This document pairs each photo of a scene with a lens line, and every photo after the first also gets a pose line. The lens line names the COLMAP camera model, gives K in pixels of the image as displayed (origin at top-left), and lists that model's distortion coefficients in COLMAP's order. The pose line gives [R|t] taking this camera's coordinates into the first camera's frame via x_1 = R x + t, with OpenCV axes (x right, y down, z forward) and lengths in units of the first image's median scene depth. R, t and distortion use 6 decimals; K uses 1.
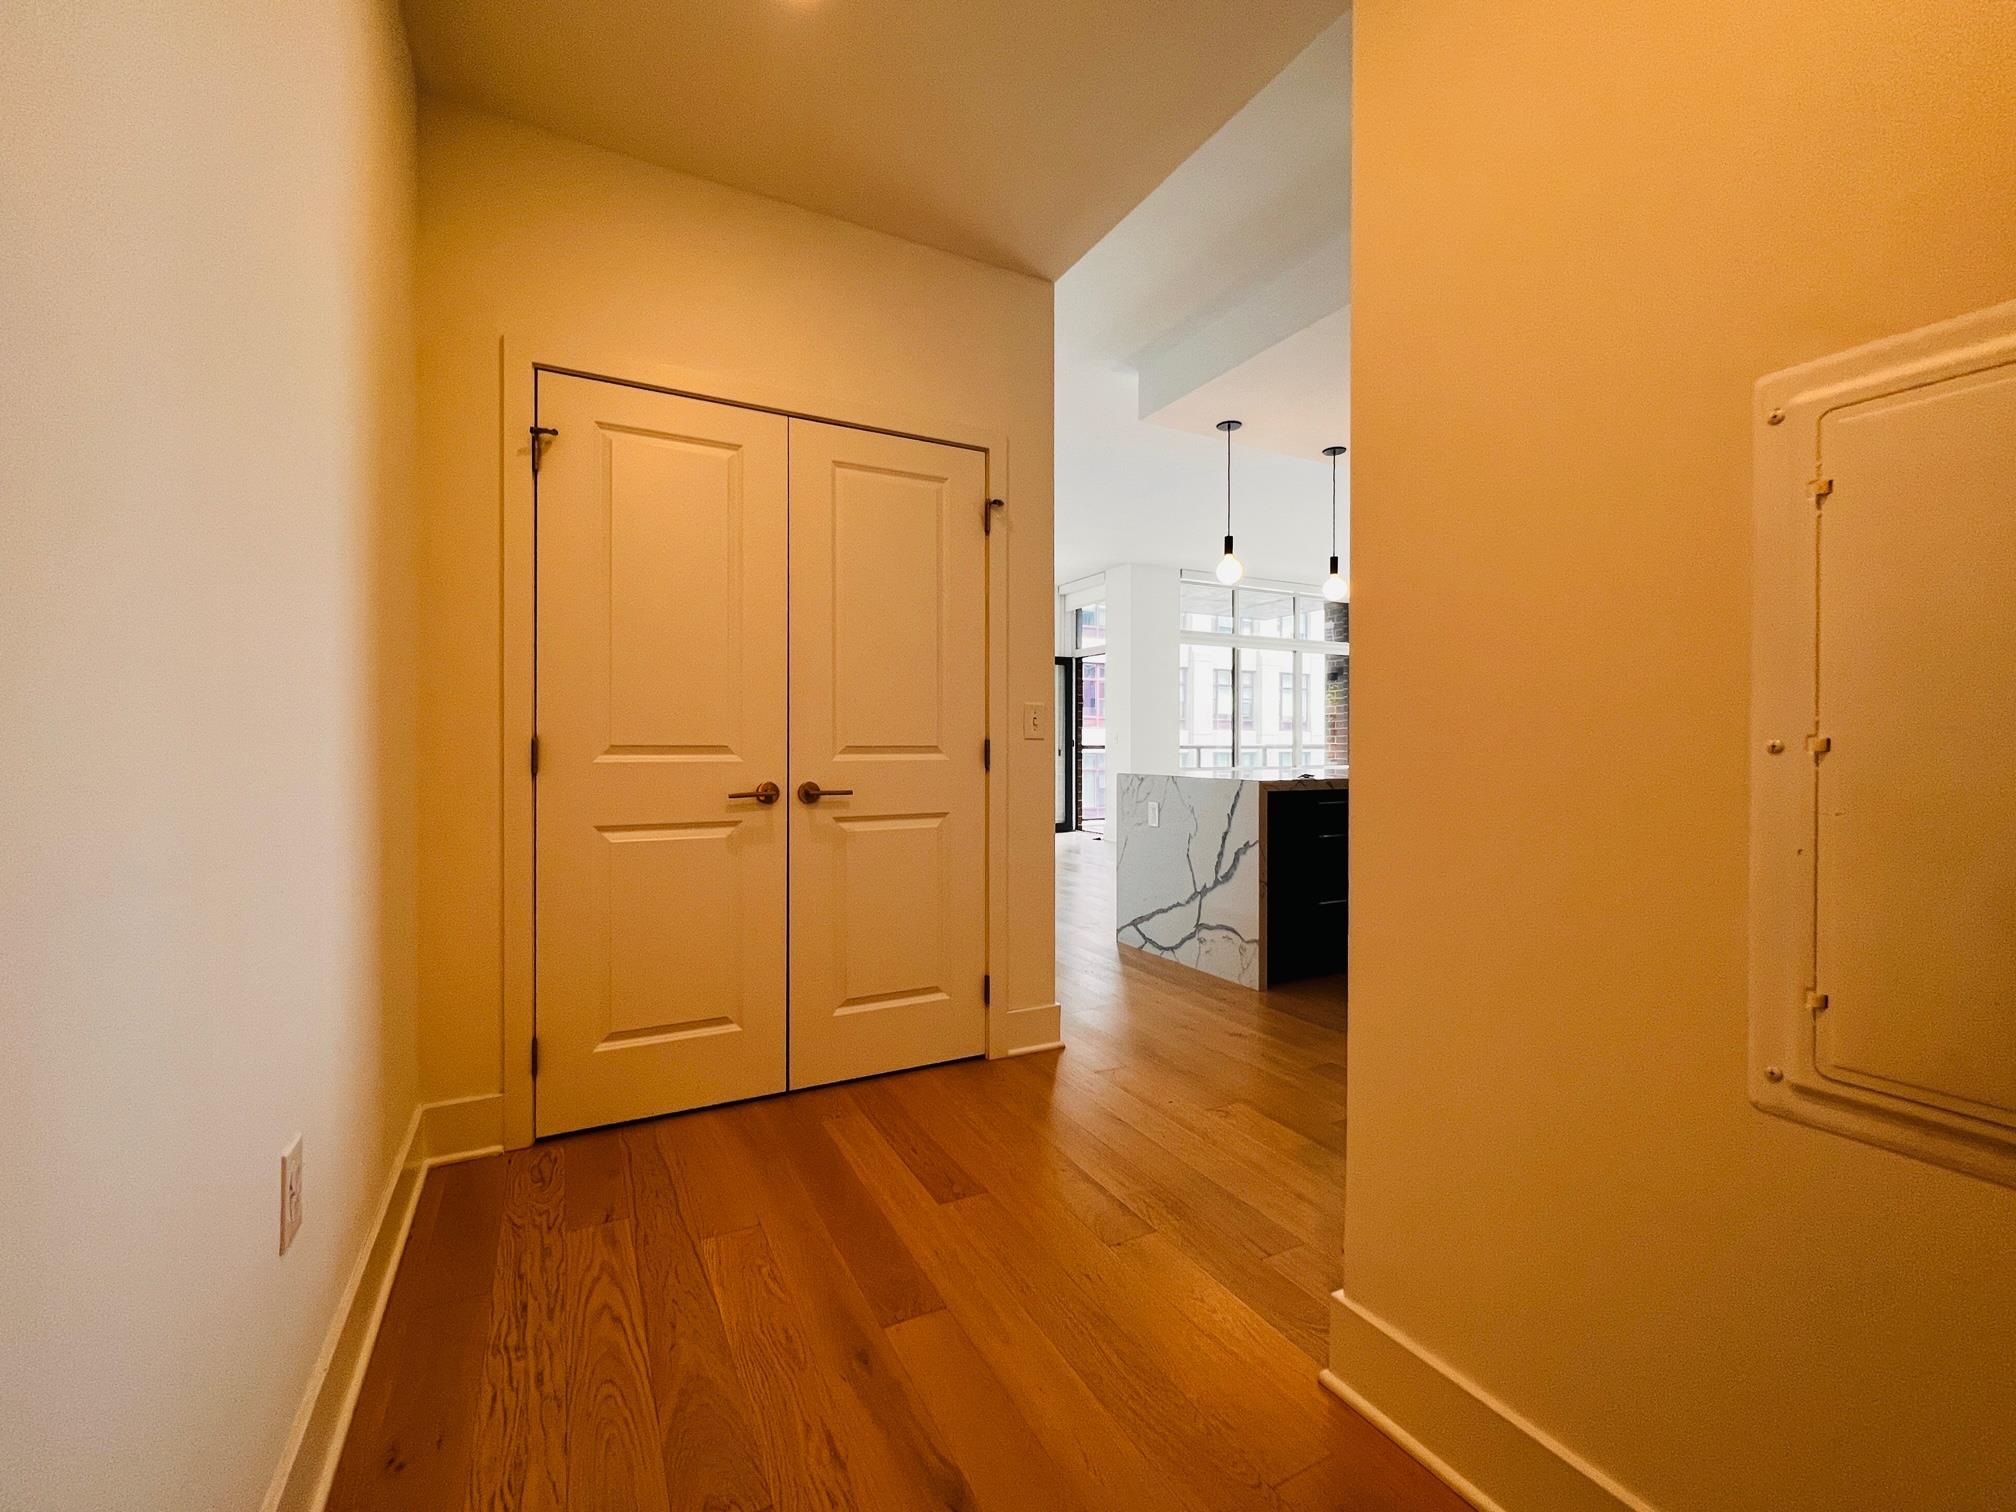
lens RADIAL K [[839.4, 0, 996.5], [0, 839.4, 745.2], [0, 0, 1]] dist [0.000478, -0.000821]
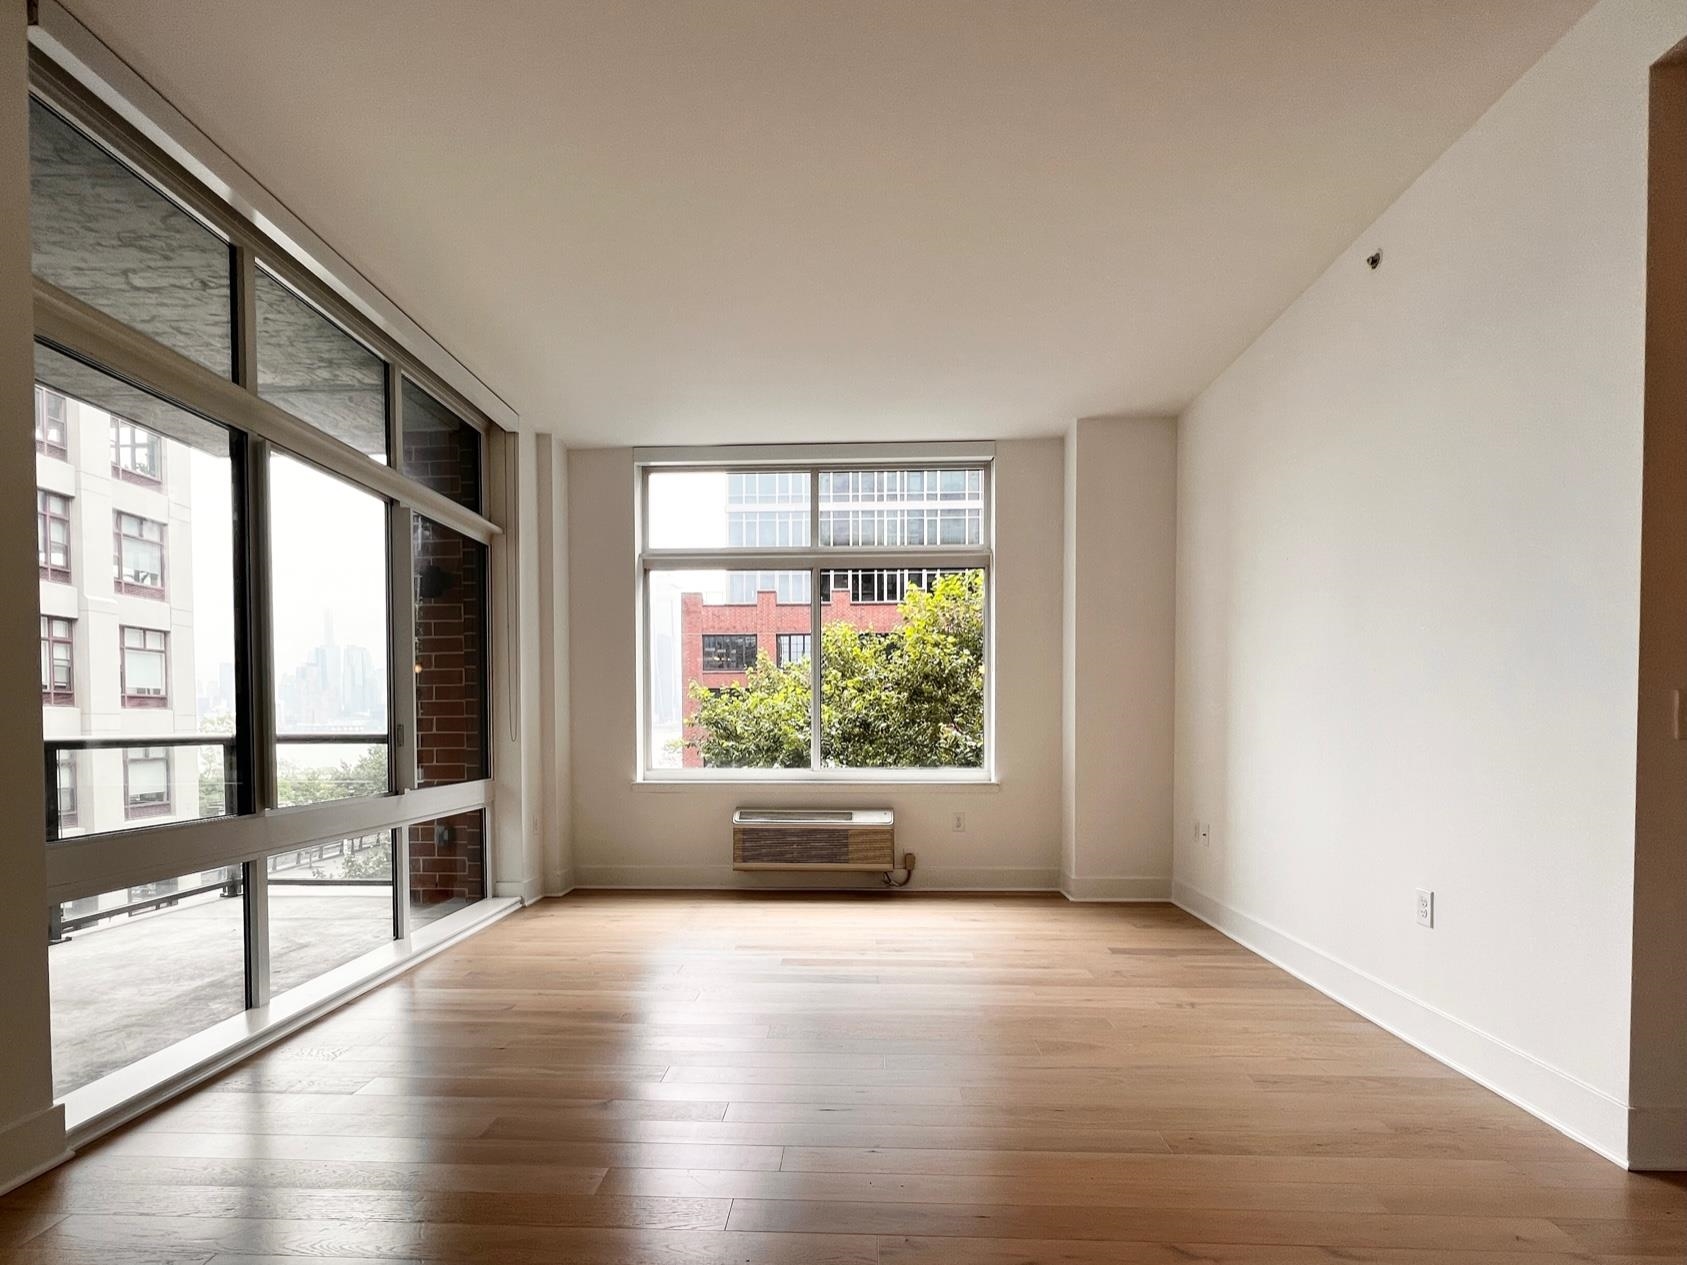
lens RADIAL K [[841.2, 0, 821.5], [0, 841.2, 747.9], [0, 0, 1]] dist [-0.002789, -0.000406]
pose [[0.504633, -0.026584, 0.862925, 0.272235], [0.003798, 0.999584, 0.028573, -0.015448], [-0.863326, -0.011142, 0.504524, 1.503786]]
